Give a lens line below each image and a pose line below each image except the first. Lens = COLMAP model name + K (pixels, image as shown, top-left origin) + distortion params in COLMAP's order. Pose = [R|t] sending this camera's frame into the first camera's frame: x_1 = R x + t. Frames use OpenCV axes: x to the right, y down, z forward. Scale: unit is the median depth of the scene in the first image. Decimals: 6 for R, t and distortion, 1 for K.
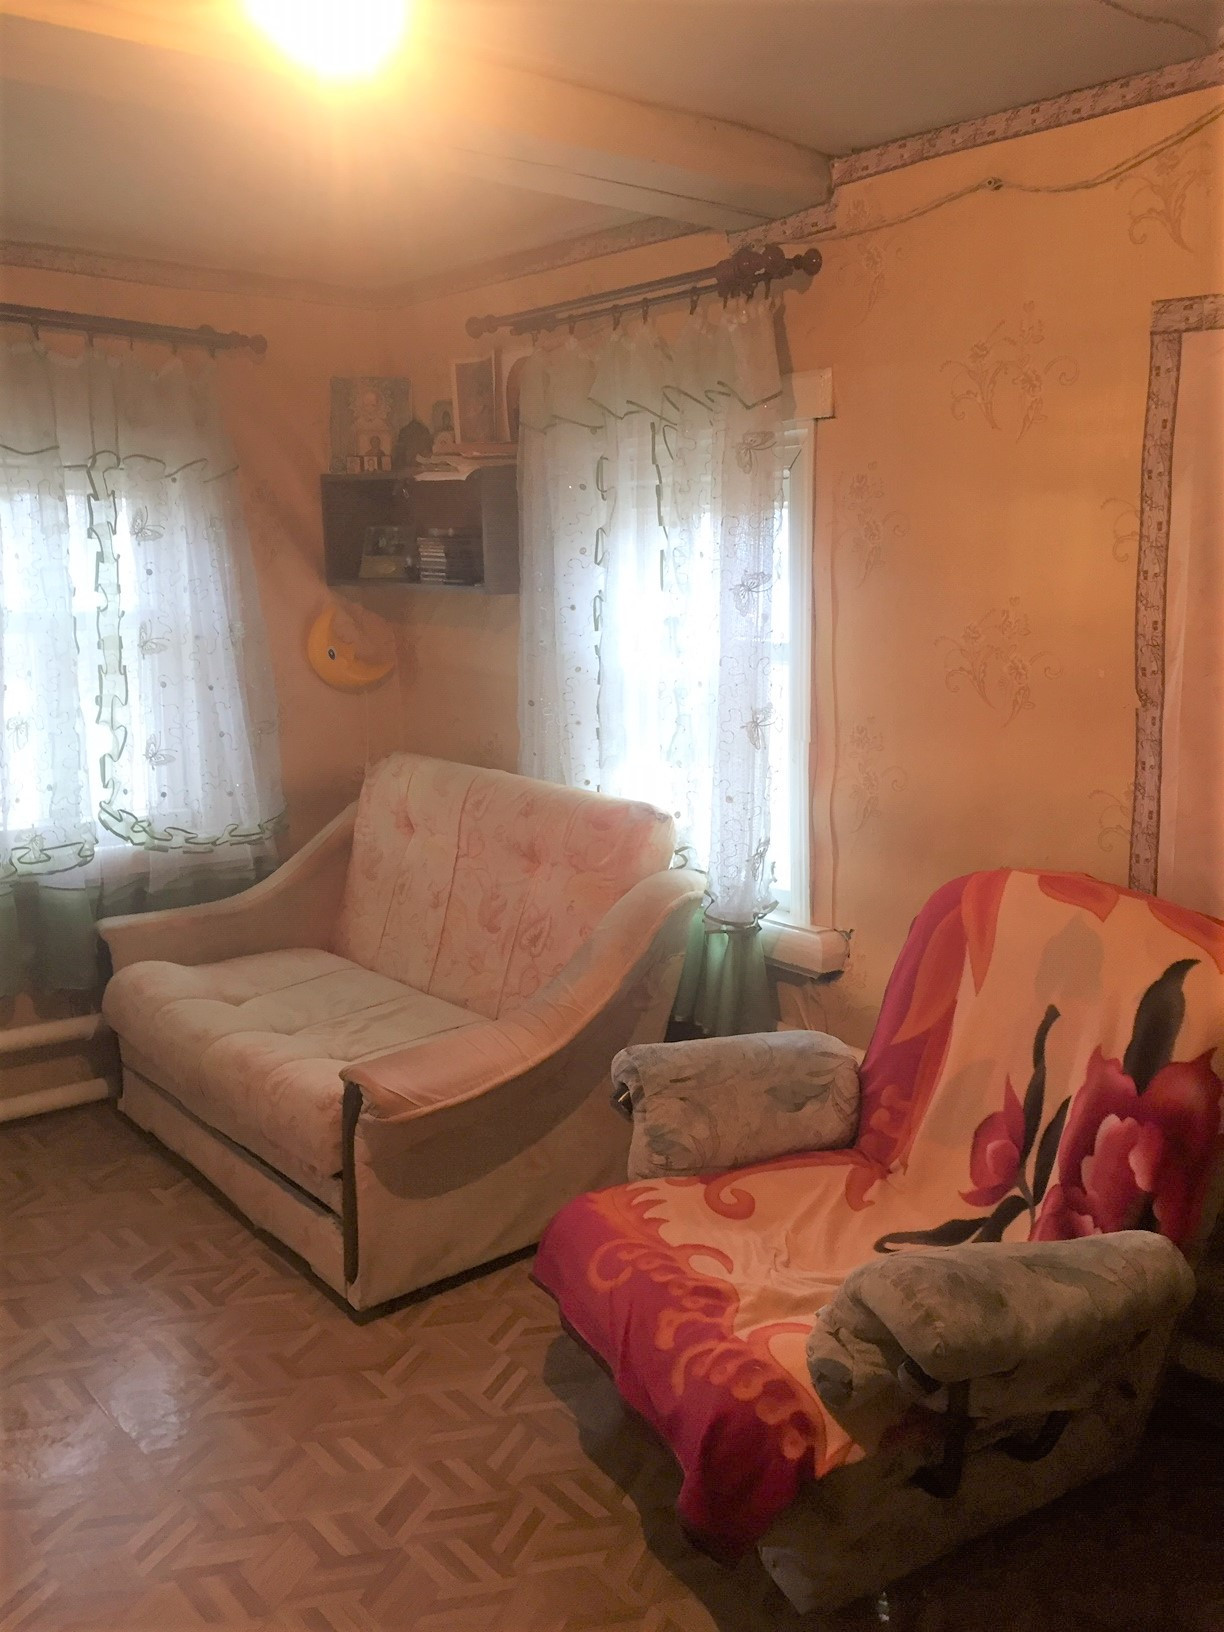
lens RADIAL K [[1399.3, 0, 612.3], [0, 1399.3, 805.9], [0, 0, 1]] dist [0.081264, -0.102540]
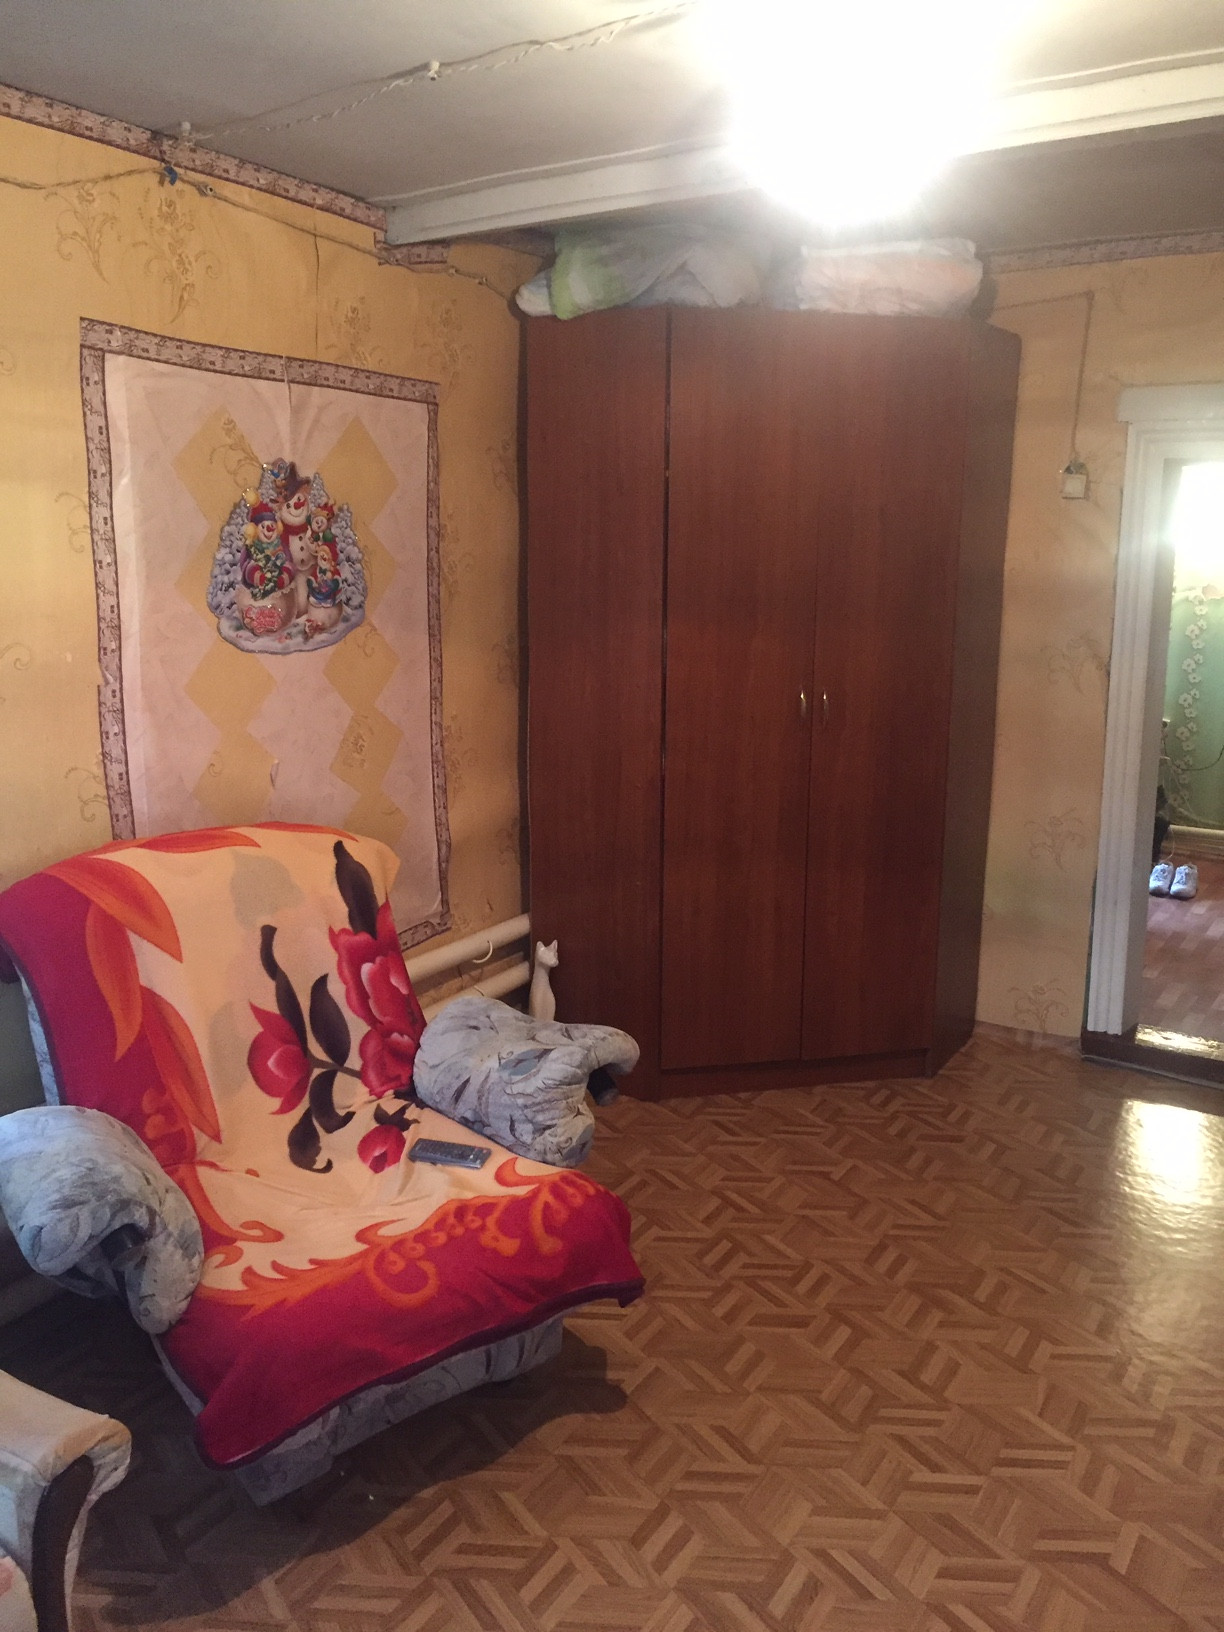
lens RADIAL K [[1399.3, 0, 612.3], [0, 1399.3, 805.9], [0, 0, 1]] dist [0.081264, -0.102540]
pose [[-0.330323, -0.172867, 0.927903, -1.825520], [0.158960, 0.958855, 0.235222, -0.395912], [-0.930386, 0.225199, -0.289253, 2.192858]]
